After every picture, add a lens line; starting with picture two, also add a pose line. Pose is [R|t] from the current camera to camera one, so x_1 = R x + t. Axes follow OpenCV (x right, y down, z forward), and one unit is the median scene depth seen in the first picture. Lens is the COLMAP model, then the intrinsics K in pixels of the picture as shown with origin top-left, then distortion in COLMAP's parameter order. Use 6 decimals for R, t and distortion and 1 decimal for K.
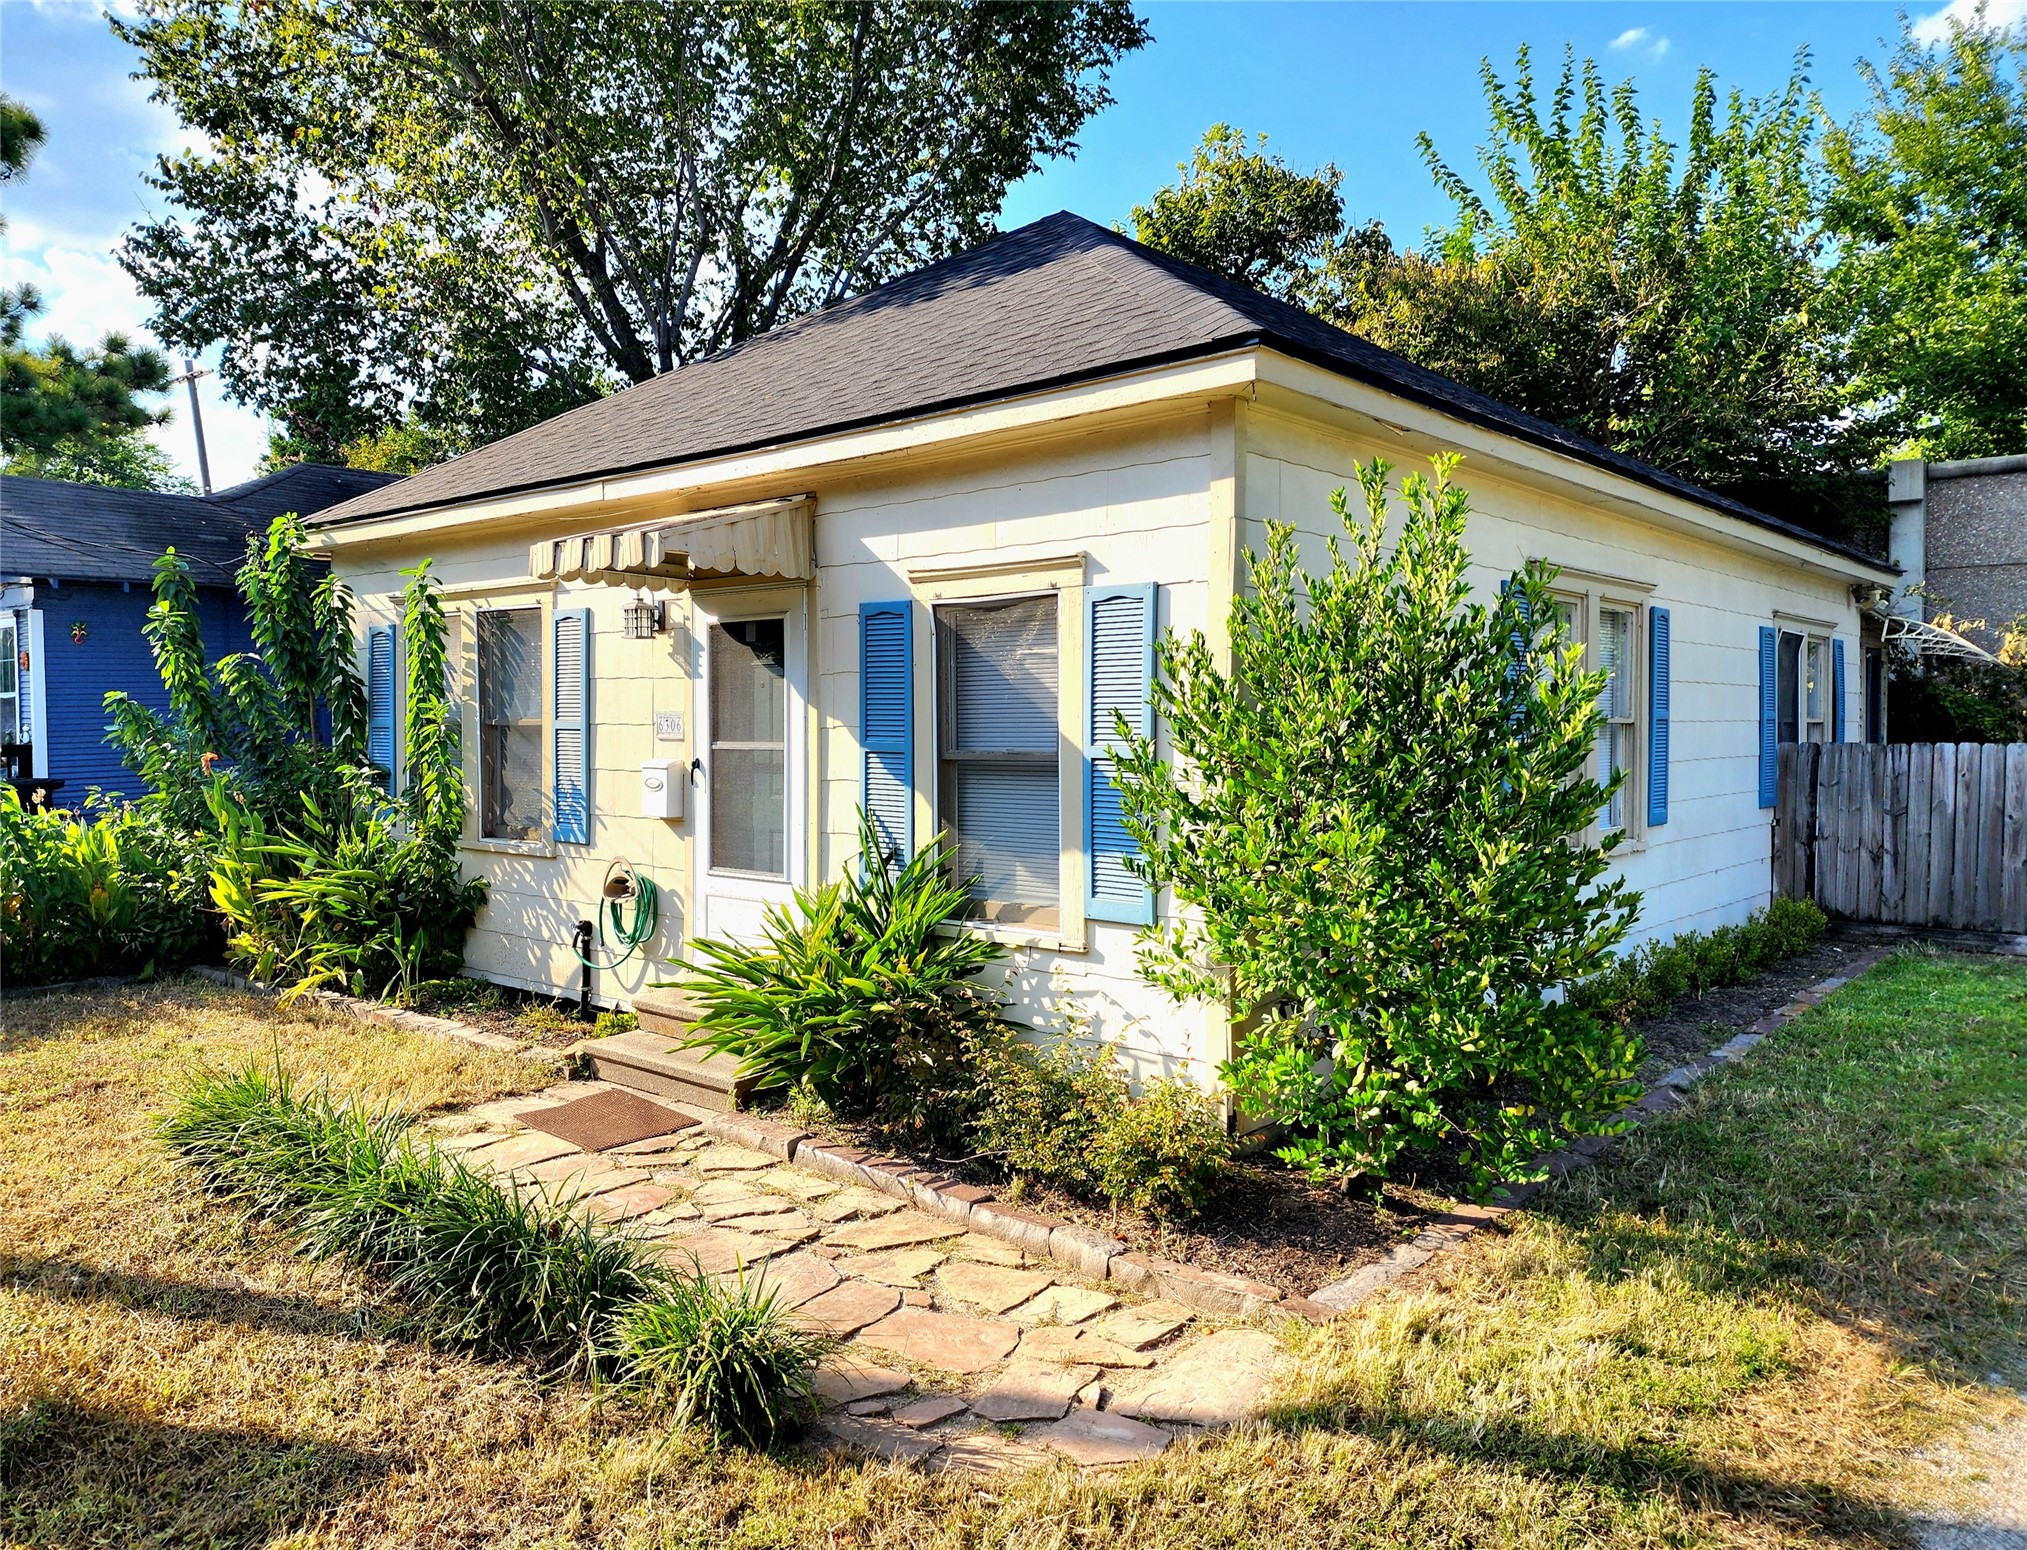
lens RADIAL K [[1447.7, 0, 1014.0], [0, 1447.7, 767.3], [0, 0, 1]] dist [-0.001004, -0.000262]
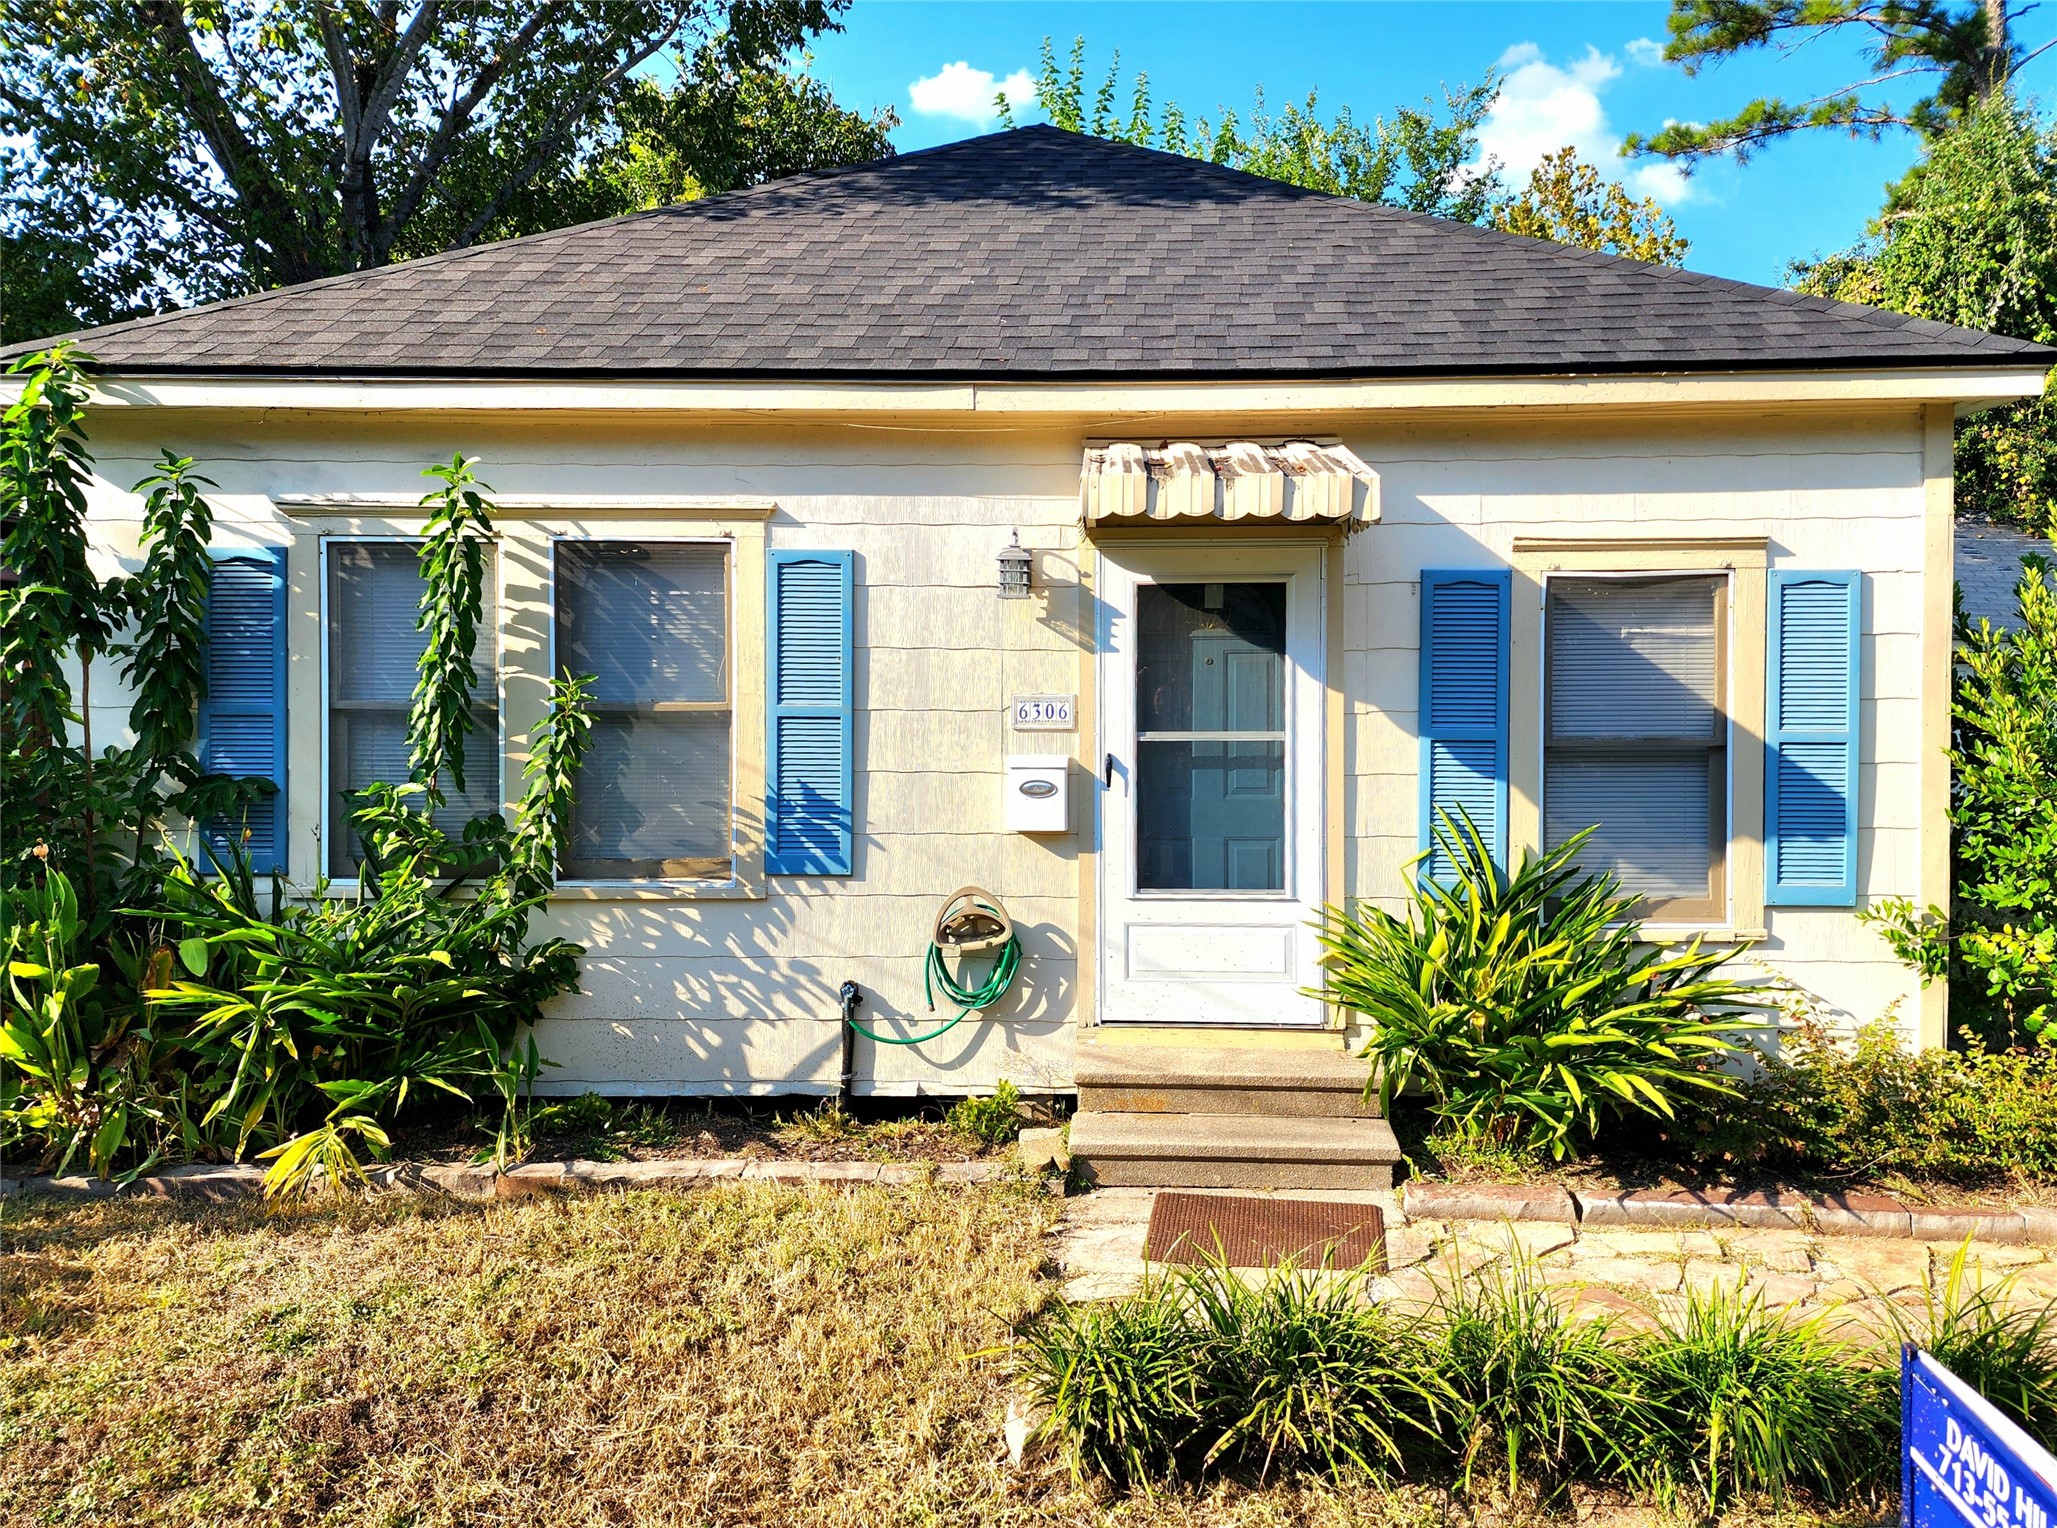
lens RADIAL K [[1477.2, 0, 1028.4], [0, 1477.2, 771.1], [0, 0, 1]] dist [0.036678, -0.000630]
pose [[0.782151, -0.035019, 0.622103, -0.773713], [0.020582, 0.999327, 0.030377, -0.023147], [-0.622748, -0.010956, 0.782345, 0.413259]]
